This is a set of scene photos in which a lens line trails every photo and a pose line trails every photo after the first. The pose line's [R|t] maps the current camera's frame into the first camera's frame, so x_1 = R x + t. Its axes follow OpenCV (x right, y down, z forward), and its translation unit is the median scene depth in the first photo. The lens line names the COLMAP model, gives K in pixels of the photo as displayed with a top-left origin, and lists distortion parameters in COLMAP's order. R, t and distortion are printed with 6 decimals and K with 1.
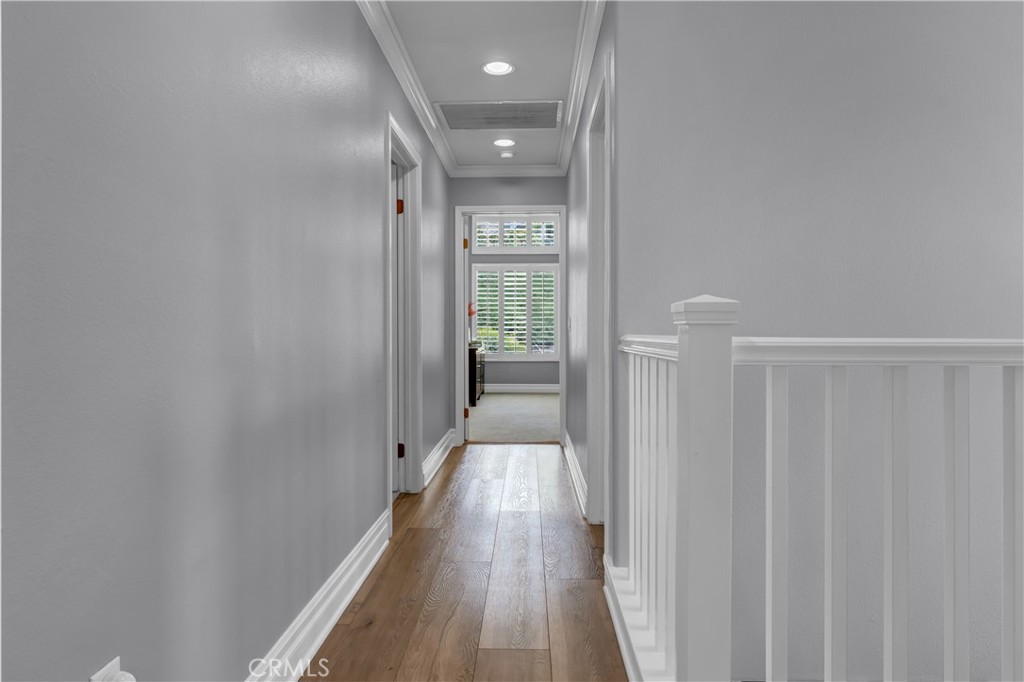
lens RADIAL K [[620.7, 0, 513.3], [0, 620.7, 336.9], [0, 0, 1]] dist [-0.005210, 0.000215]
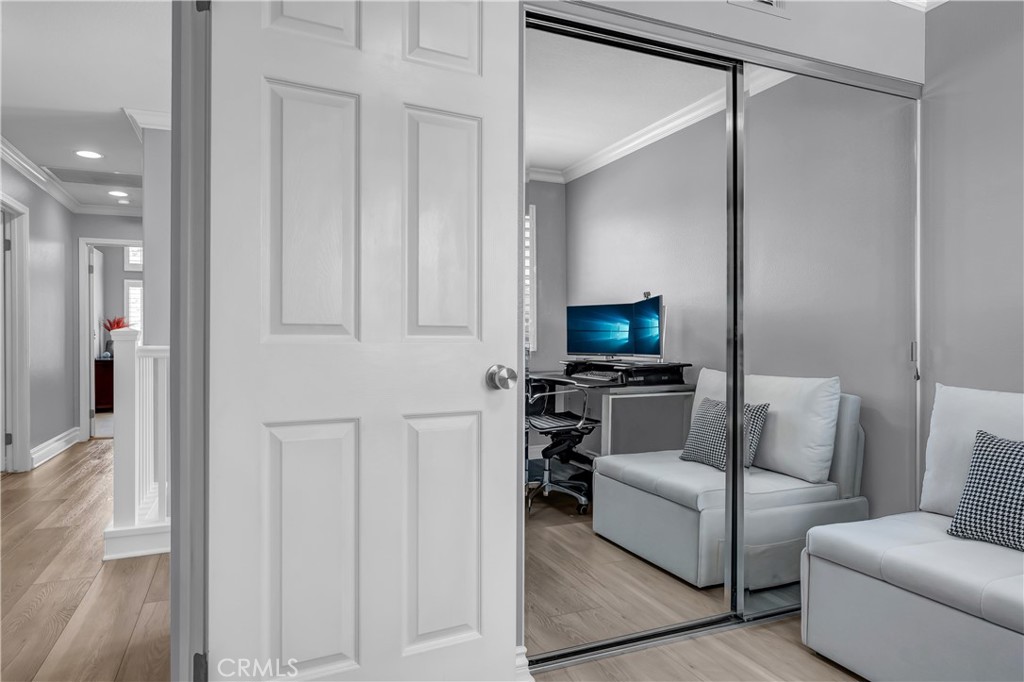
lens RADIAL K [[620.7, 0, 509.2], [0, 620.7, 341.6], [0, 0, 1]] dist [-0.005210, 0.000215]
pose [[0.908489, 0.000434, 0.417908, 0.162049], [0.005428, 0.999903, -0.012840, 0.006694], [-0.417873, 0.013933, 0.908399, -0.419980]]
